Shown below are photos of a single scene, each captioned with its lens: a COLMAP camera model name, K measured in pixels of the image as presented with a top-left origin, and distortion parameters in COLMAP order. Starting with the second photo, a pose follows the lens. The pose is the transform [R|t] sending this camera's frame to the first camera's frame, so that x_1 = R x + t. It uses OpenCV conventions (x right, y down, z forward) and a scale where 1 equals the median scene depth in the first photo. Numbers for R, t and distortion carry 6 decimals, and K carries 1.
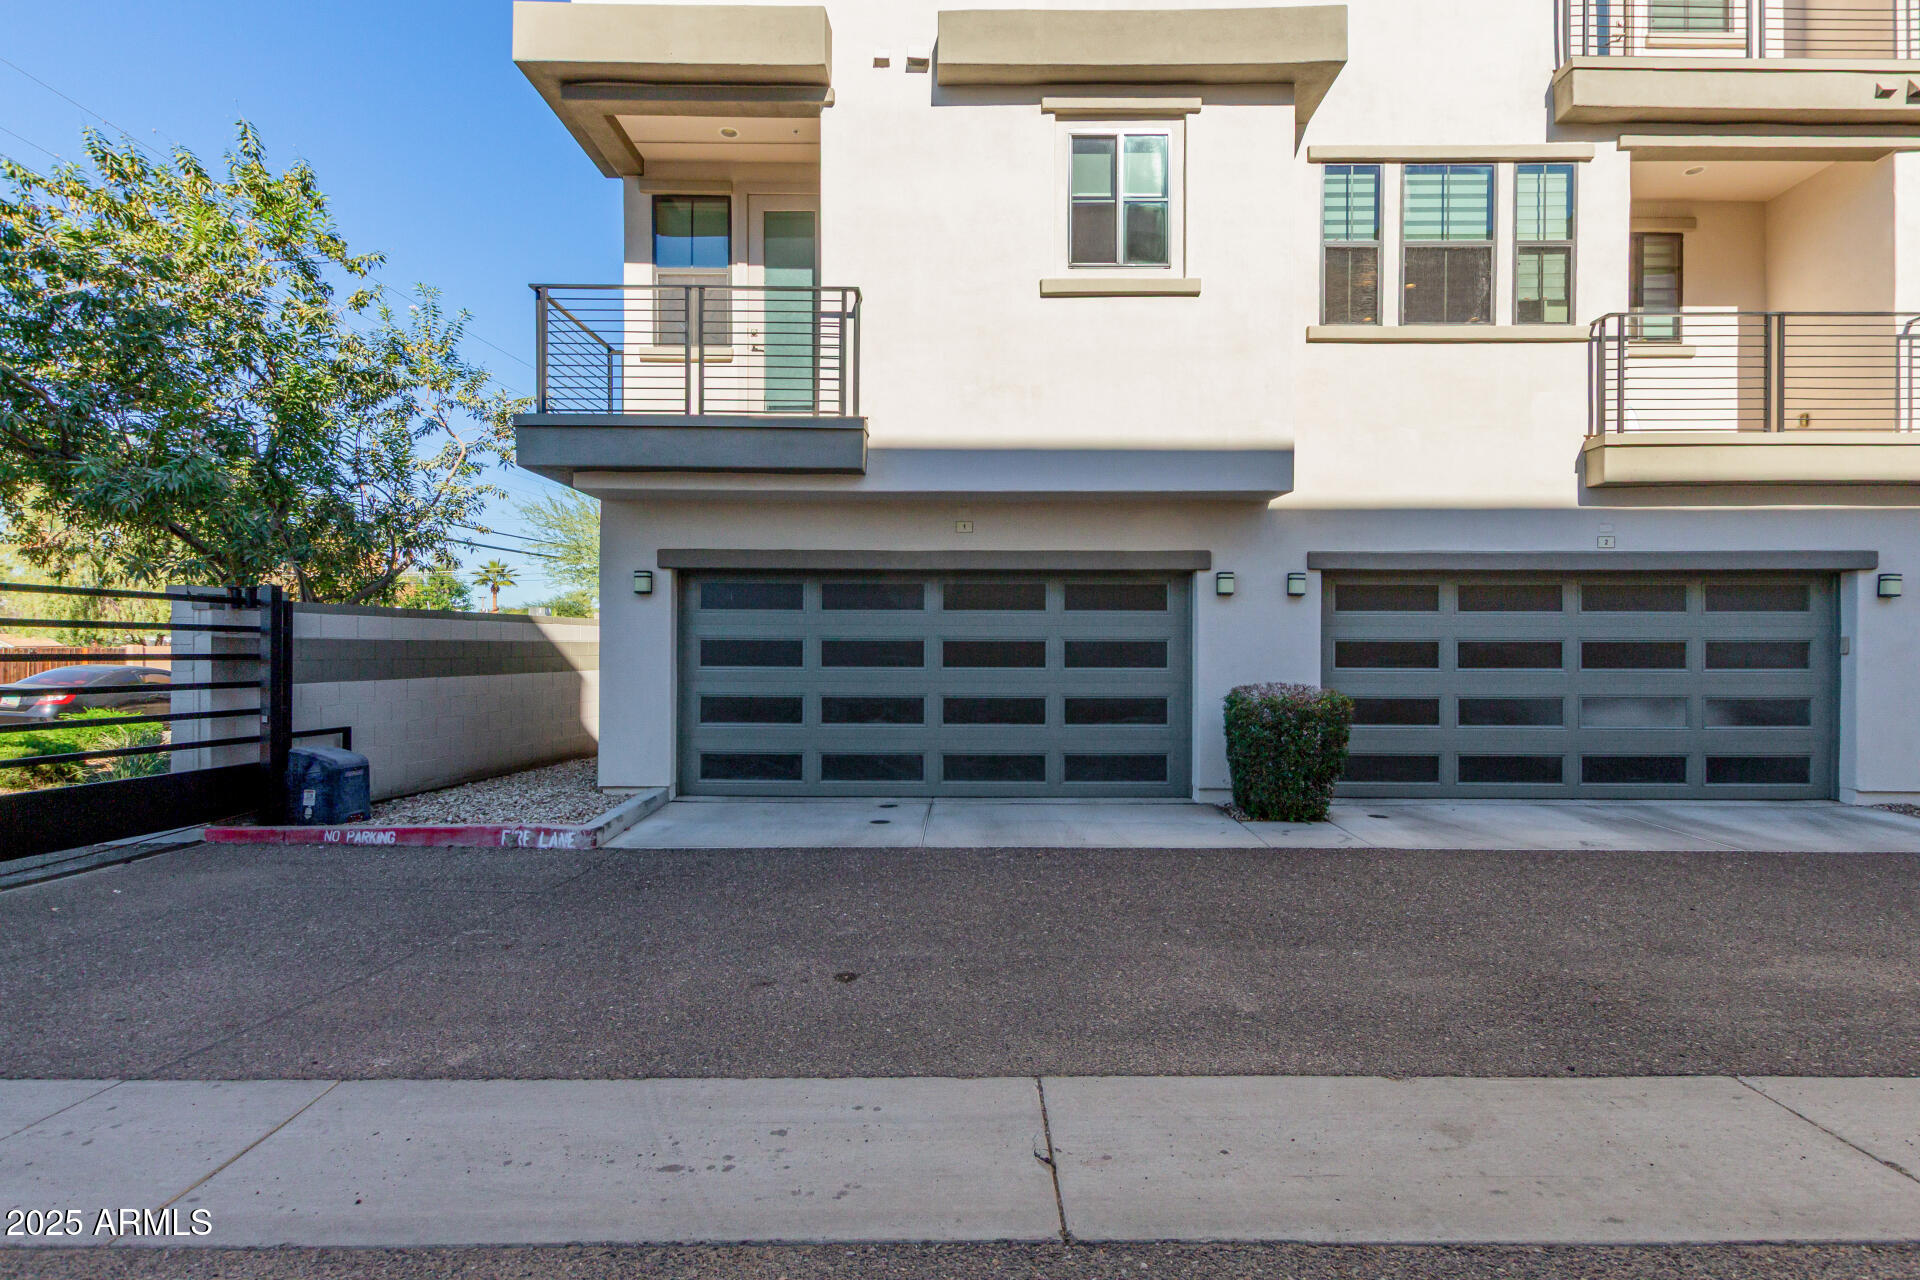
lens RADIAL K [[923.5, 0, 968.6], [0, 923.5, 642.1], [0, 0, 1]] dist [0.005149, 0.001330]
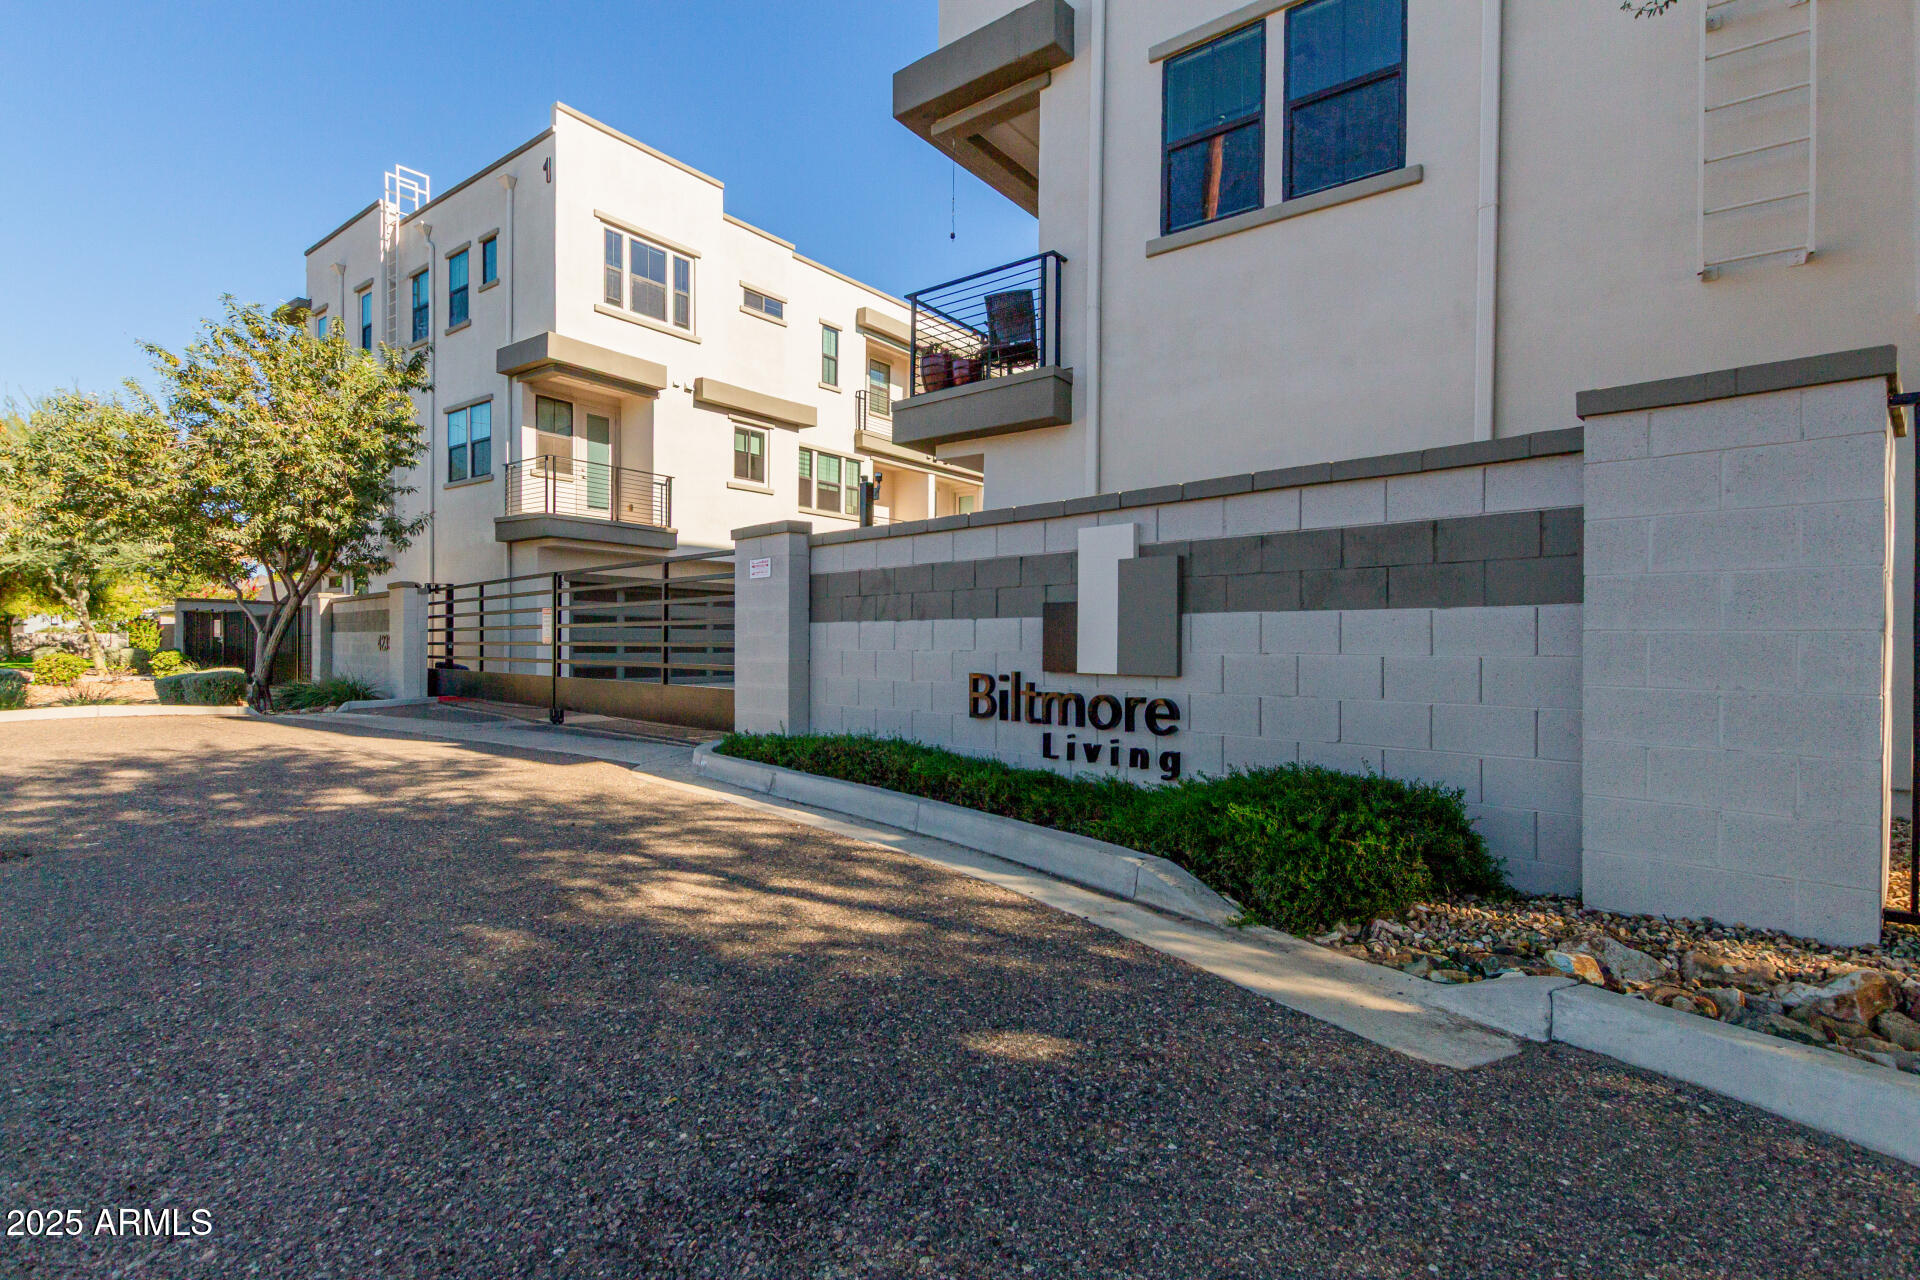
lens RADIAL K [[970.4, 0, 960.0], [0, 970.4, 640.0], [0, 0, 1]] dist [0.038032, -0.038568]
pose [[0.611787, 0.006985, 0.790992, -1.607102], [-0.007820, 0.999966, -0.002782, 0.059047], [-0.790984, -0.004483, 0.611820, -1.156296]]
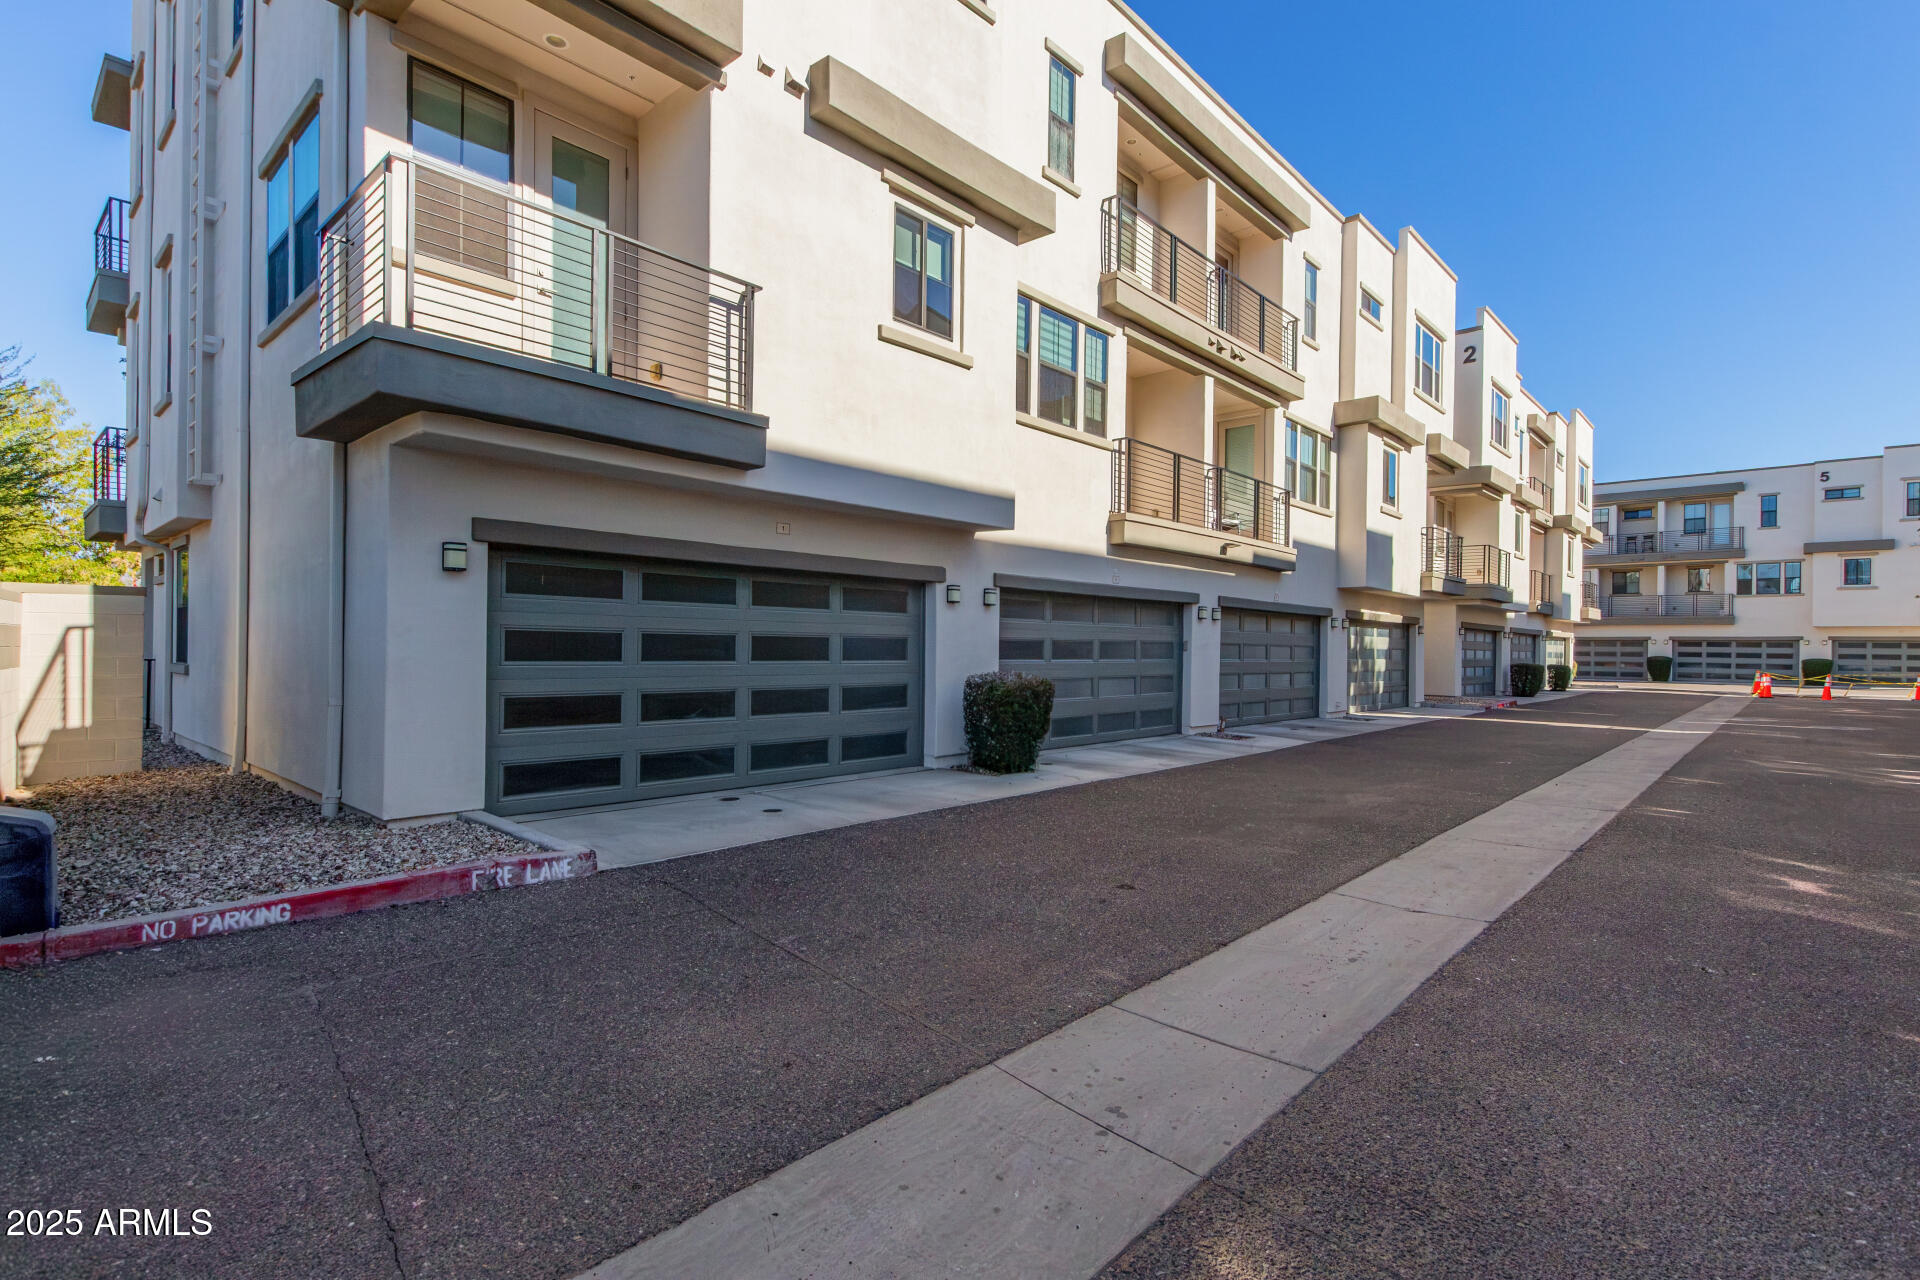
lens RADIAL K [[923.5, 0, 968.6], [0, 923.5, 642.1], [0, 0, 1]] dist [0.005149, 0.001330]
pose [[0.661443, 0.009188, 0.749939, -0.665882], [-0.011953, 0.999927, -0.001708, 0.005275], [-0.749900, -0.007834, 0.661504, 0.141113]]
